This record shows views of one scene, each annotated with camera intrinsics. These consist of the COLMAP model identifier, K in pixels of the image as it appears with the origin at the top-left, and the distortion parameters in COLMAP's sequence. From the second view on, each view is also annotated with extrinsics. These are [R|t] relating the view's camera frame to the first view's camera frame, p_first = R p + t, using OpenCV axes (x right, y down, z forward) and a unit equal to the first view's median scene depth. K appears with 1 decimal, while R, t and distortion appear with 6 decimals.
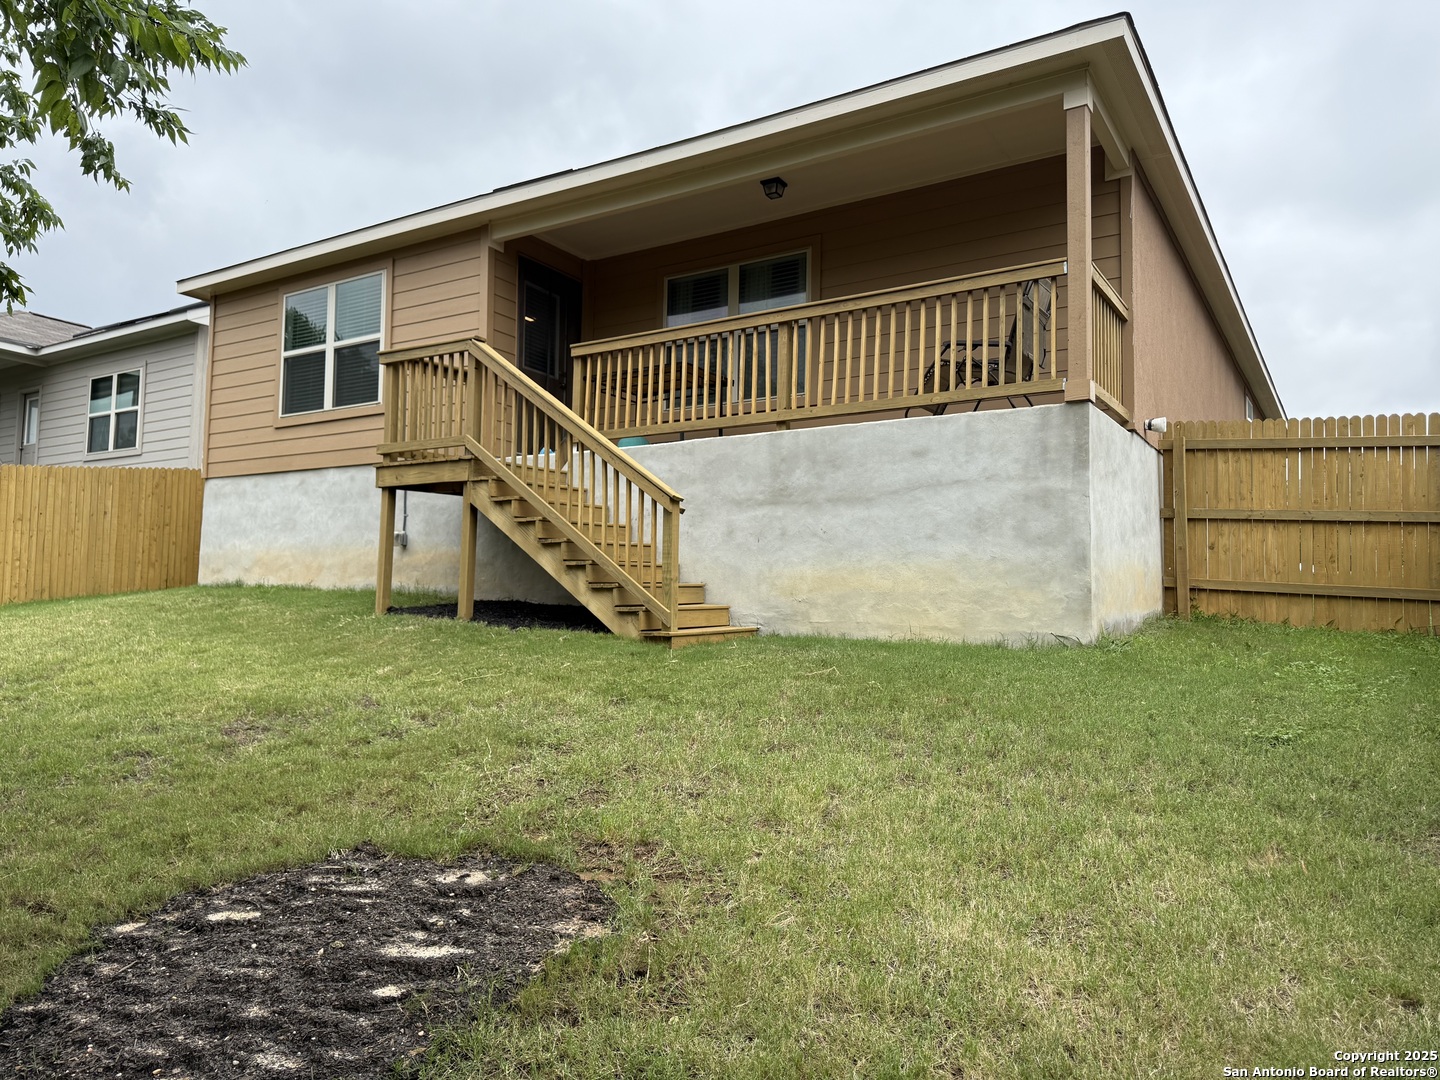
lens RADIAL K [[1039.5, 0, 719.4], [0, 1039.5, 543.1], [0, 0, 1]] dist [0.006994, -0.001343]
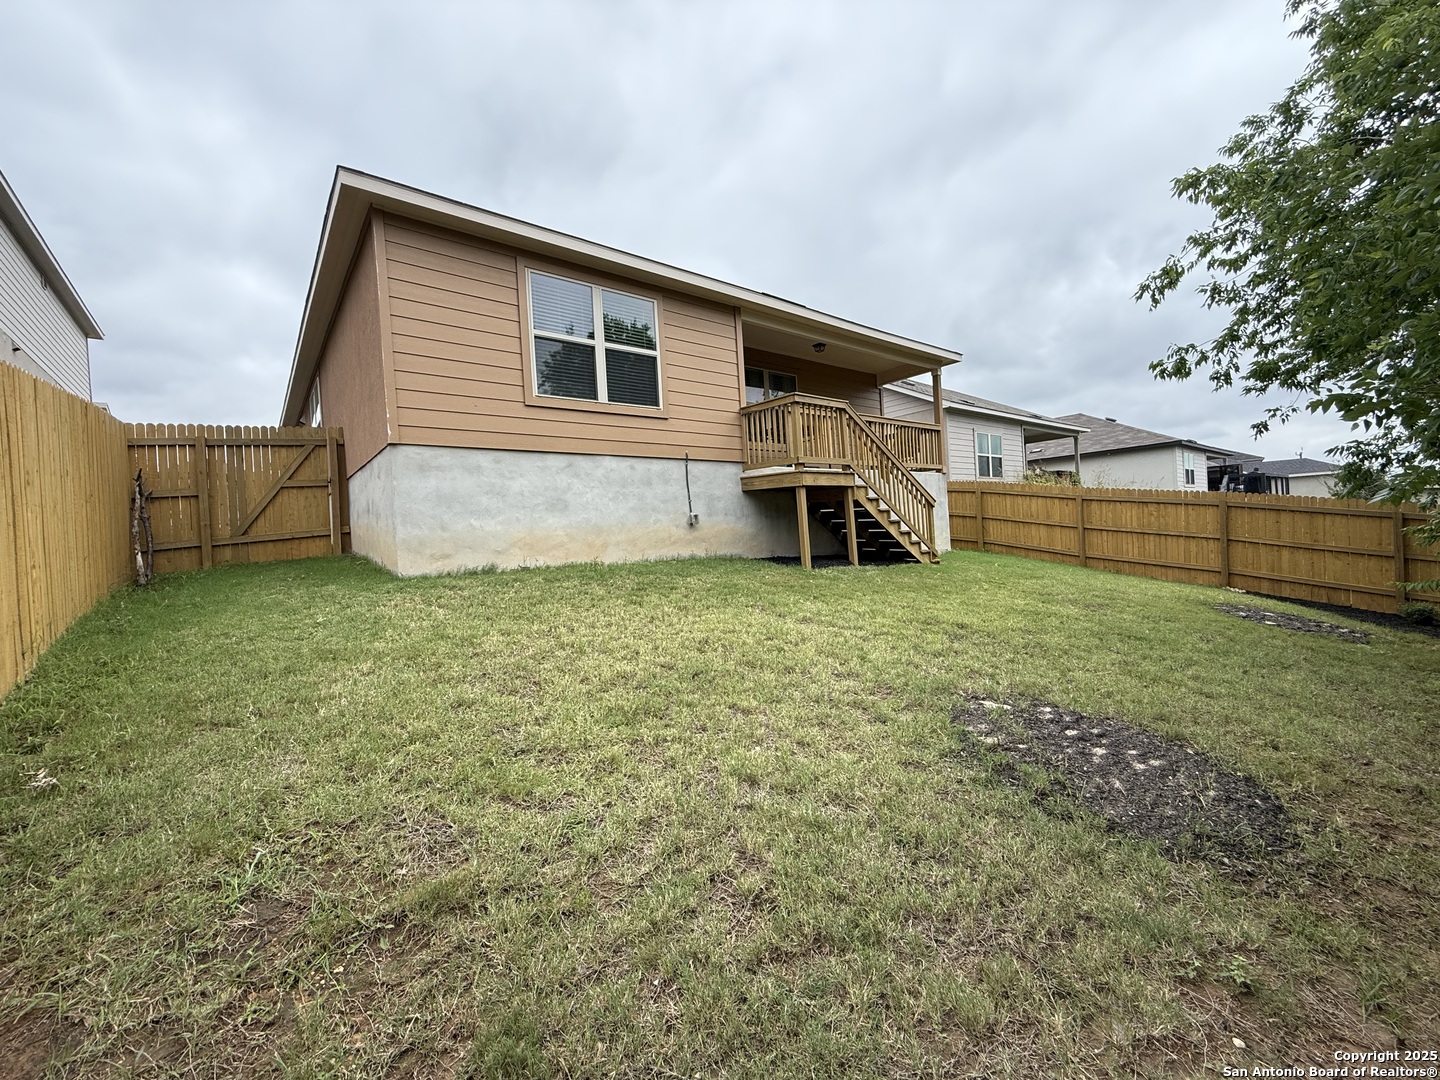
lens RADIAL K [[573.2, 0, 718.6], [0, 573.2, 535.7], [0, 0, 1]] dist [0.002706, 0.000025]
pose [[0.324838, -0.030516, 0.945277, -0.914992], [0.006897, 0.999529, 0.029897, -0.003486], [-0.945744, -0.003192, 0.324896, 0.681530]]
